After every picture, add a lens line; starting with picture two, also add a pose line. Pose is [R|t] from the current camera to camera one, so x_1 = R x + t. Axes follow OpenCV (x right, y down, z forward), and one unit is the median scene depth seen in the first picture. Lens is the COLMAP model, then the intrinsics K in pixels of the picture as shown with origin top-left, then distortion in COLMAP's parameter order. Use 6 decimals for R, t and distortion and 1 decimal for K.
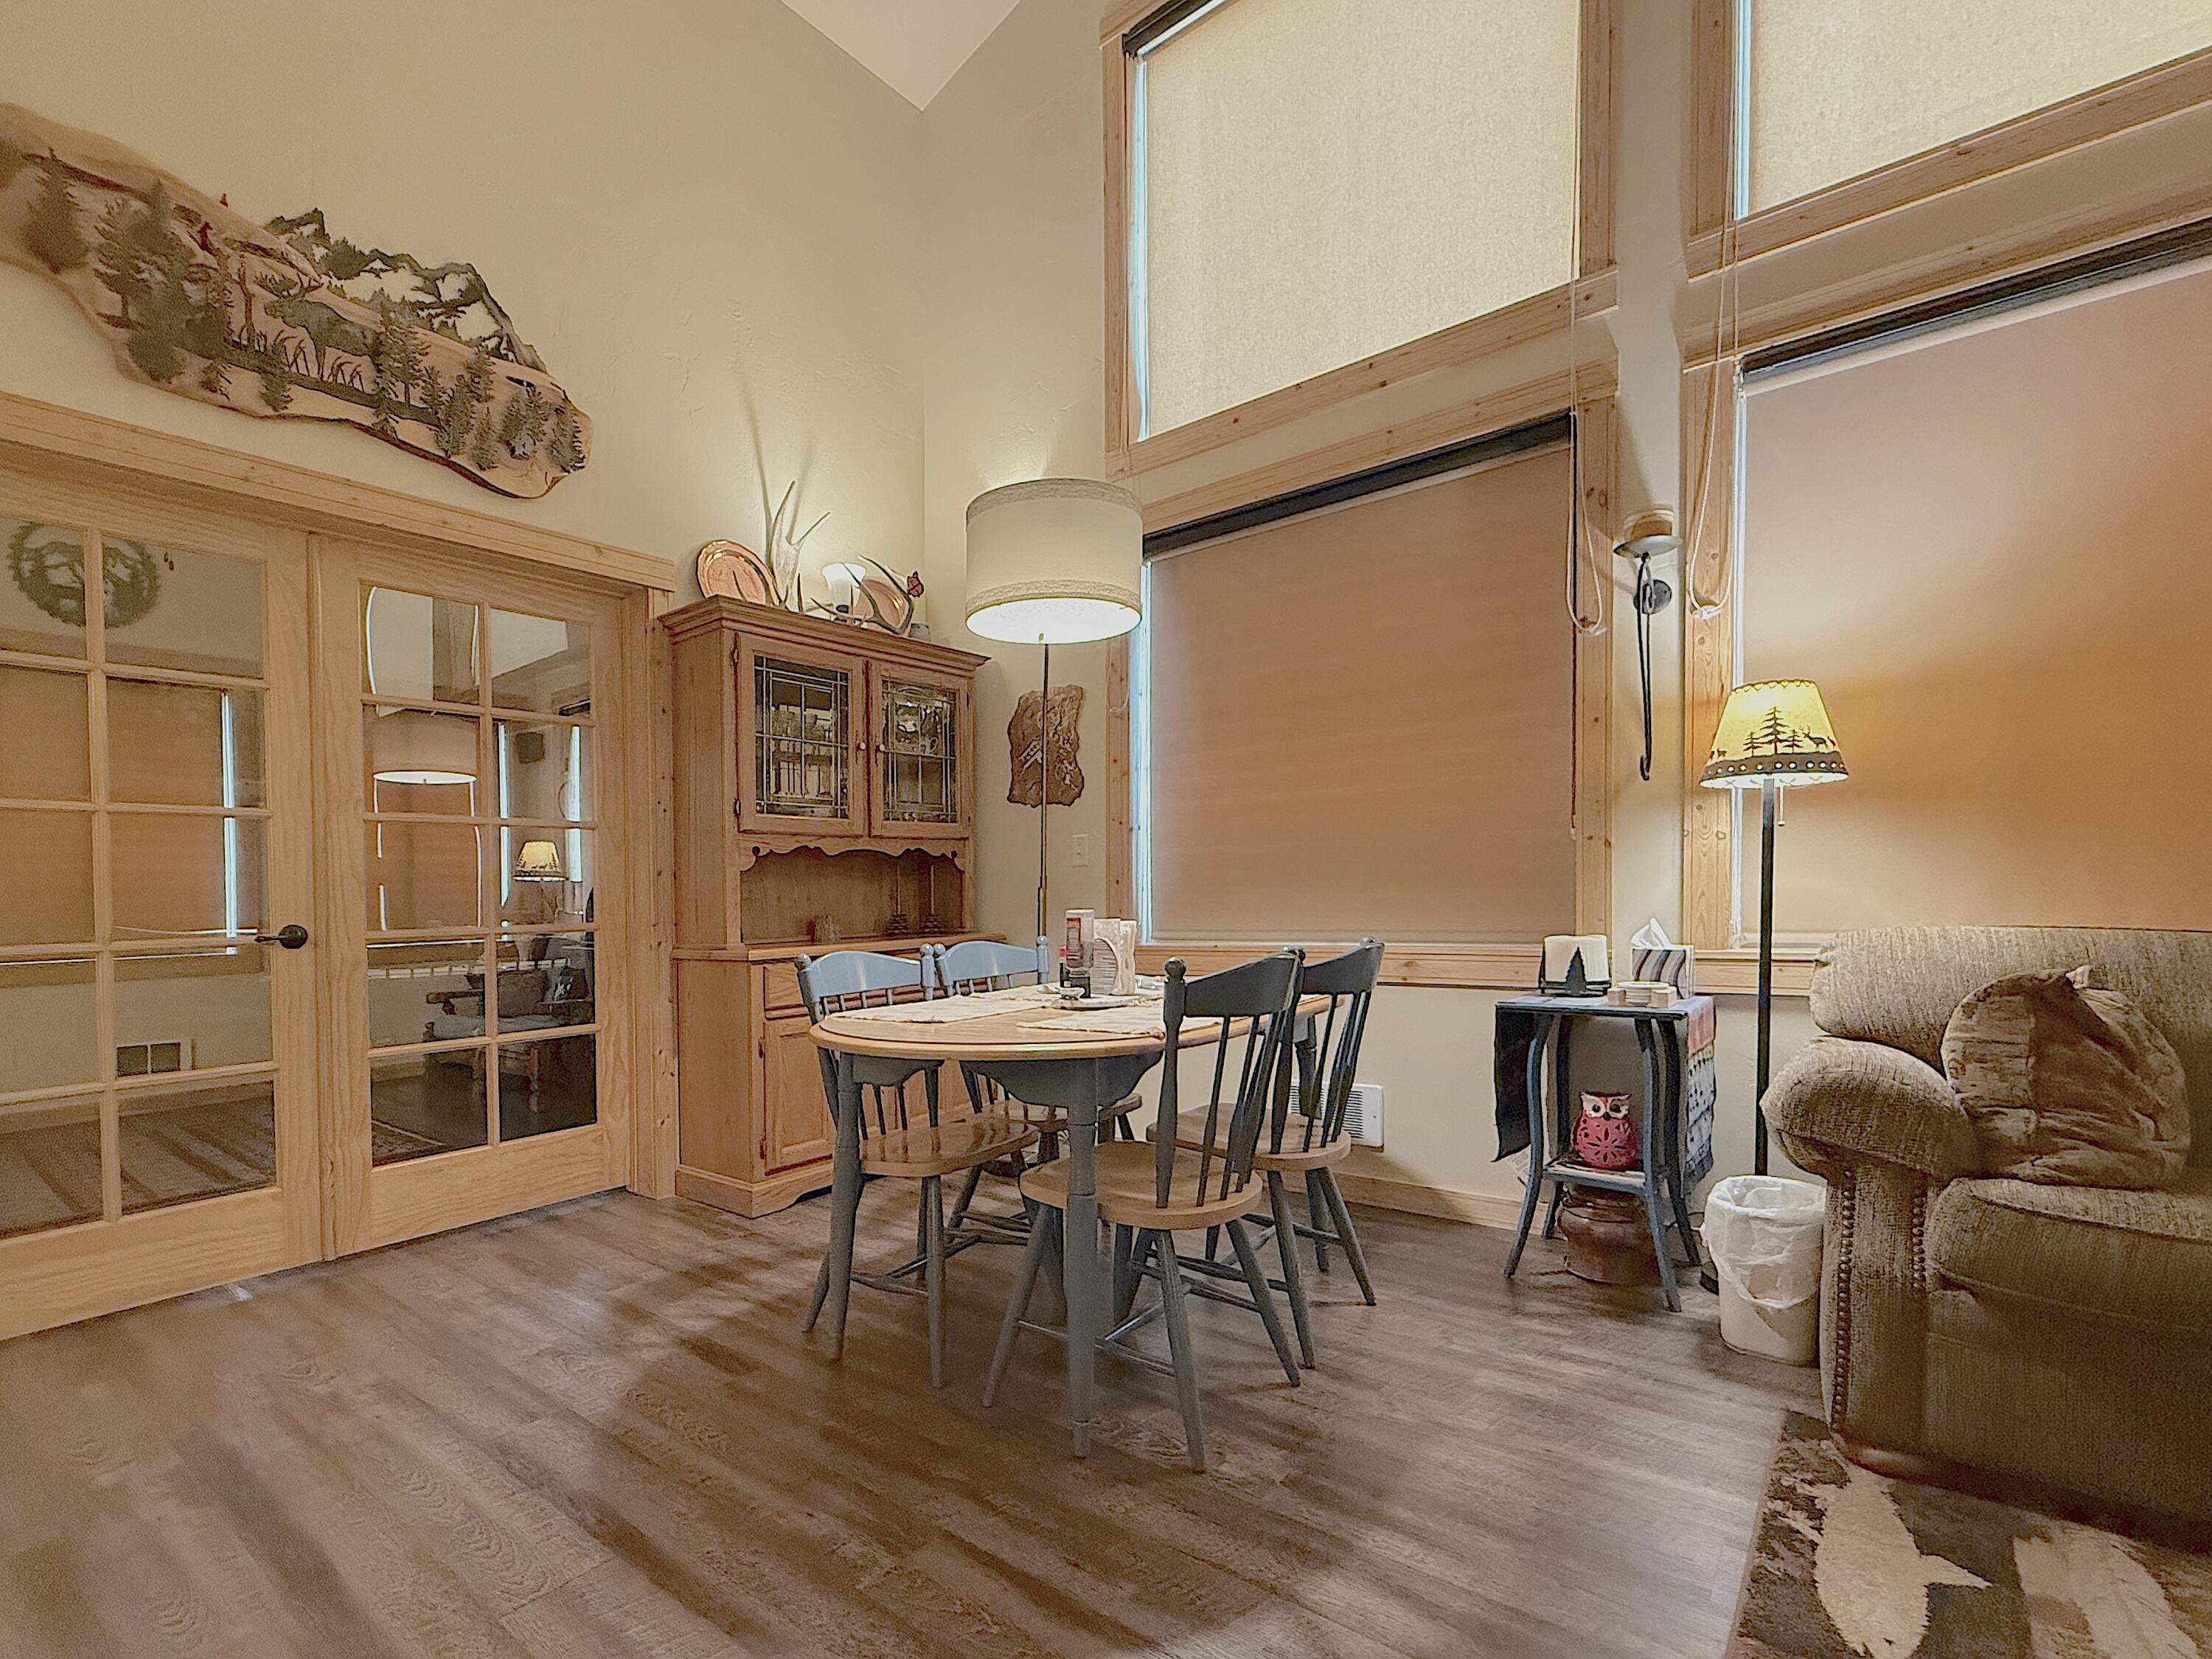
lens RADIAL K [[1015.0, 0, 1107.4], [0, 1015.0, 934.6], [0, 0, 1]] dist [-0.000360, -0.000686]
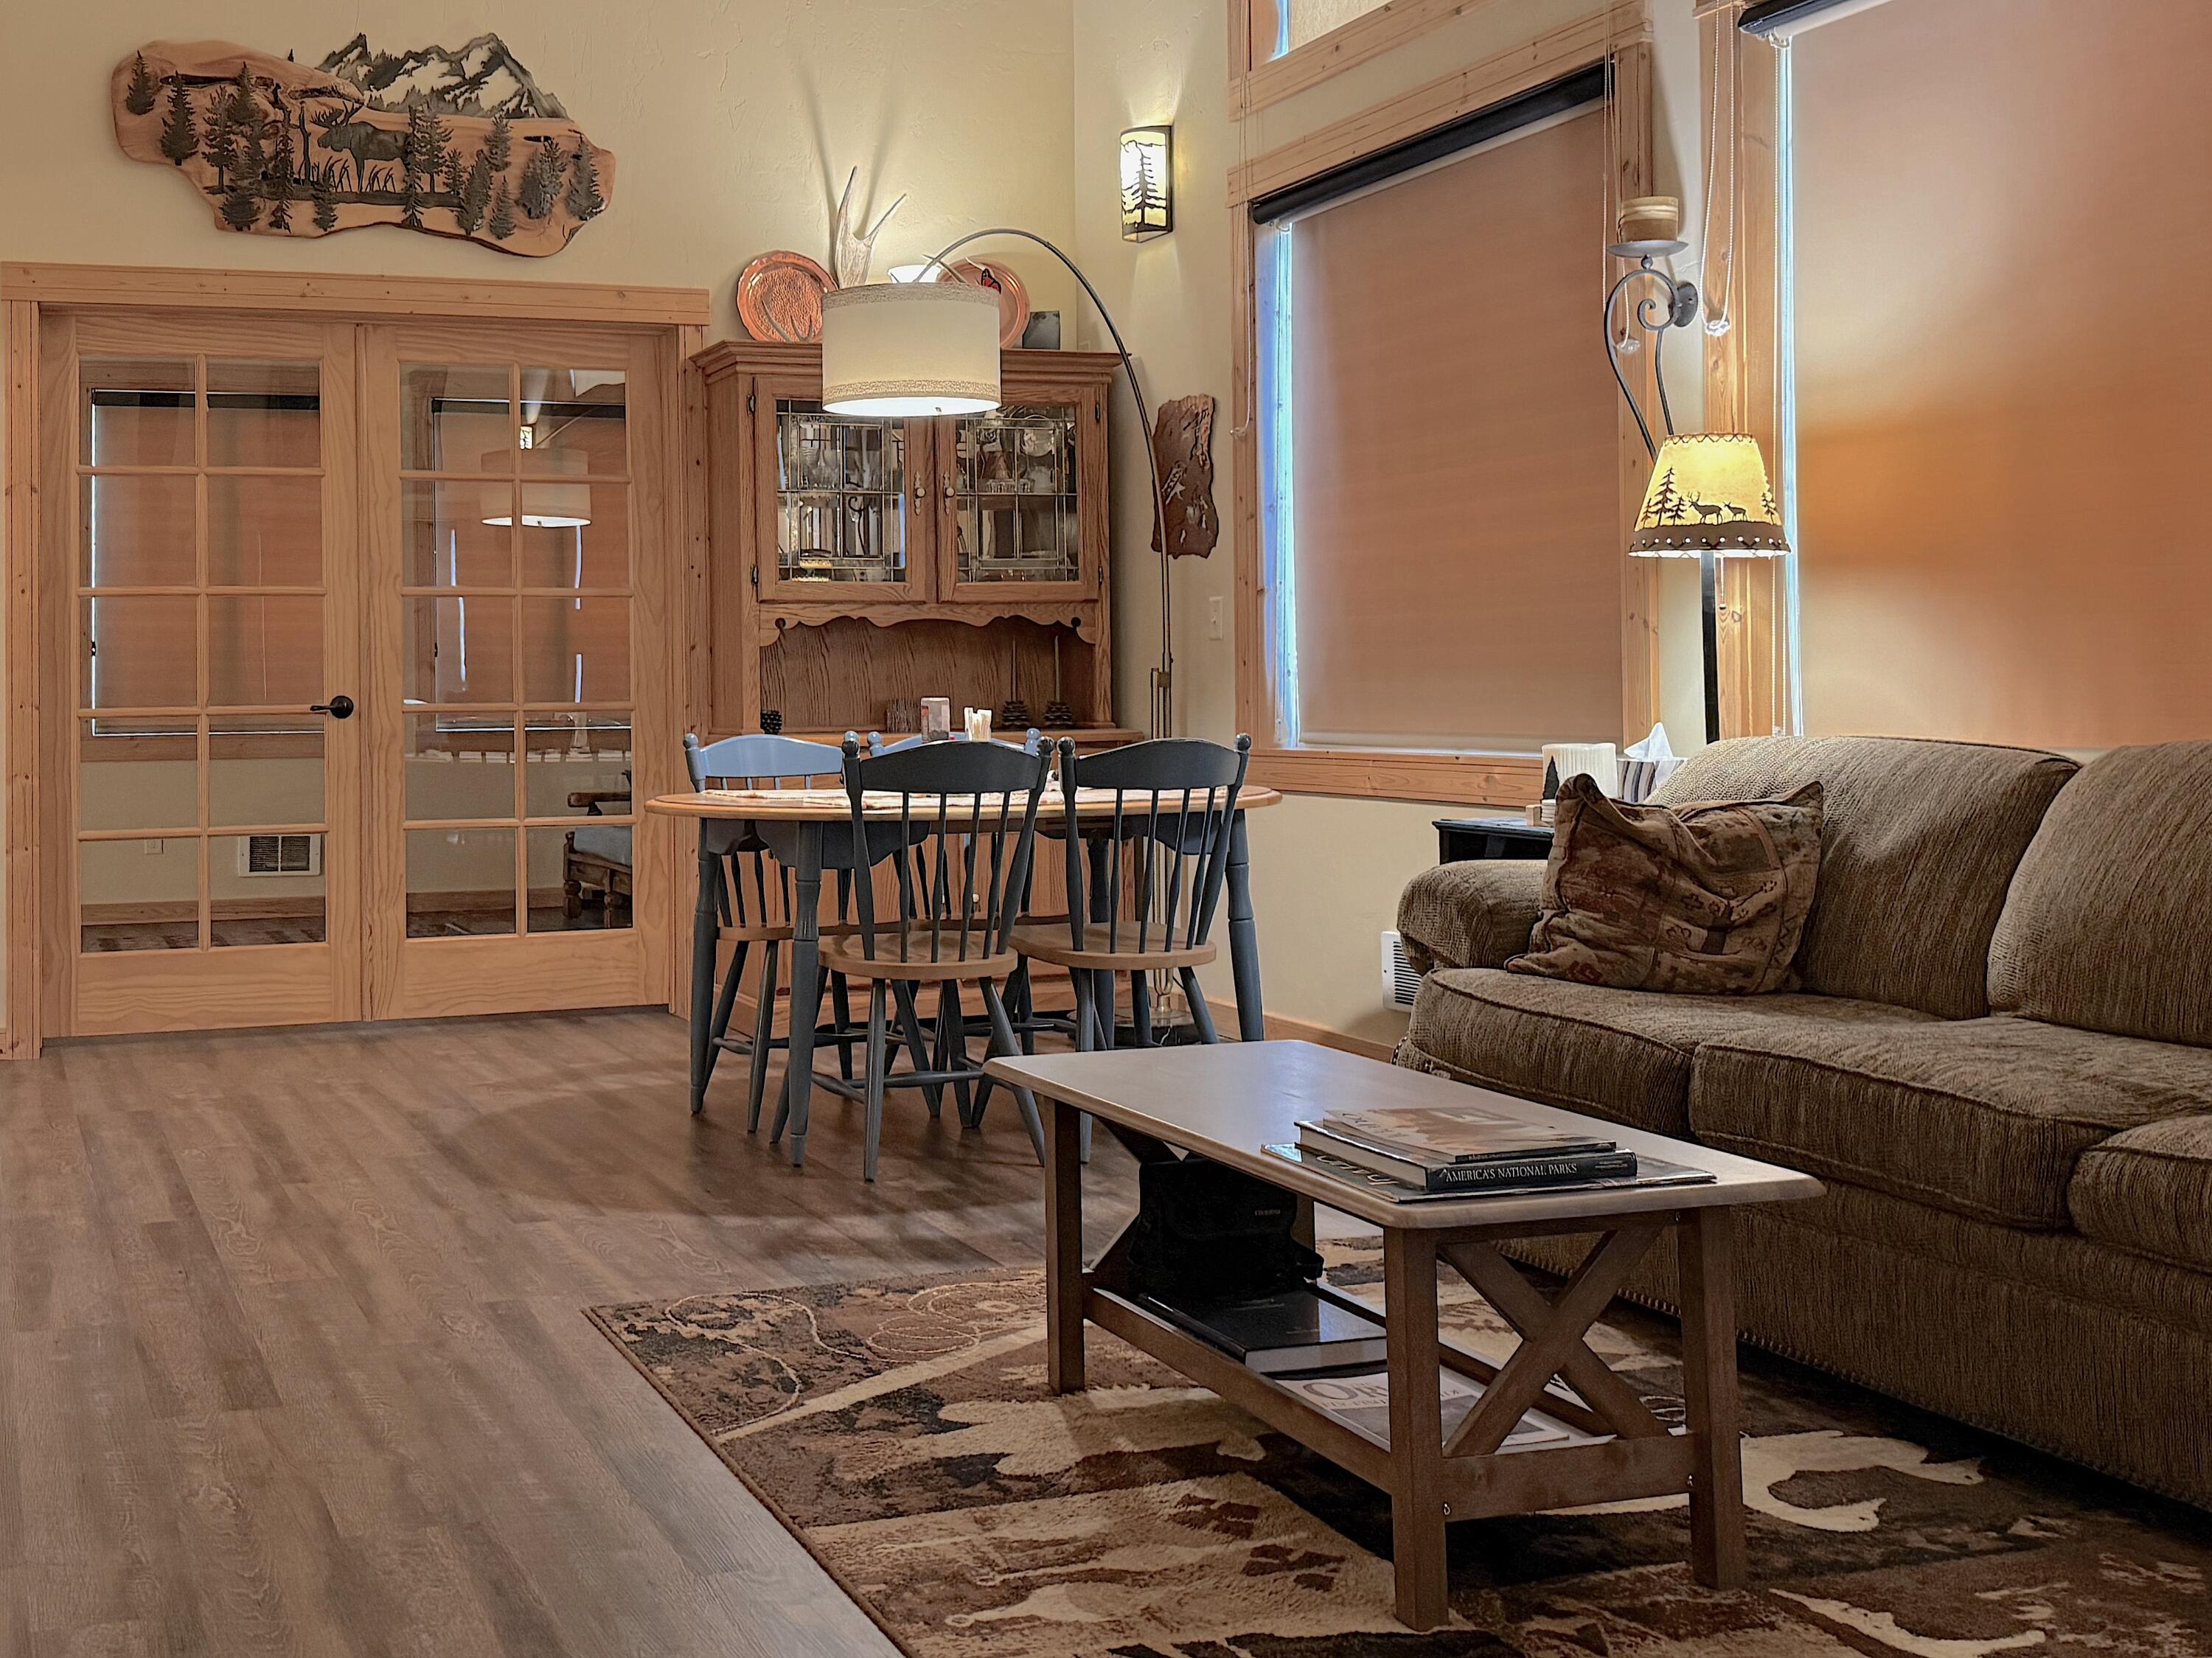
lens RADIAL K [[2463.0, 0, 1106.0], [0, 2463.0, 829.0], [0, 0, 1]] dist [0.183645, -0.581886]
pose [[0.887737, 0.044485, -0.458196, 1.086738], [-0.031369, 0.998852, 0.036200, 0.010192], [0.459280, -0.017763, 0.888114, -0.932547]]
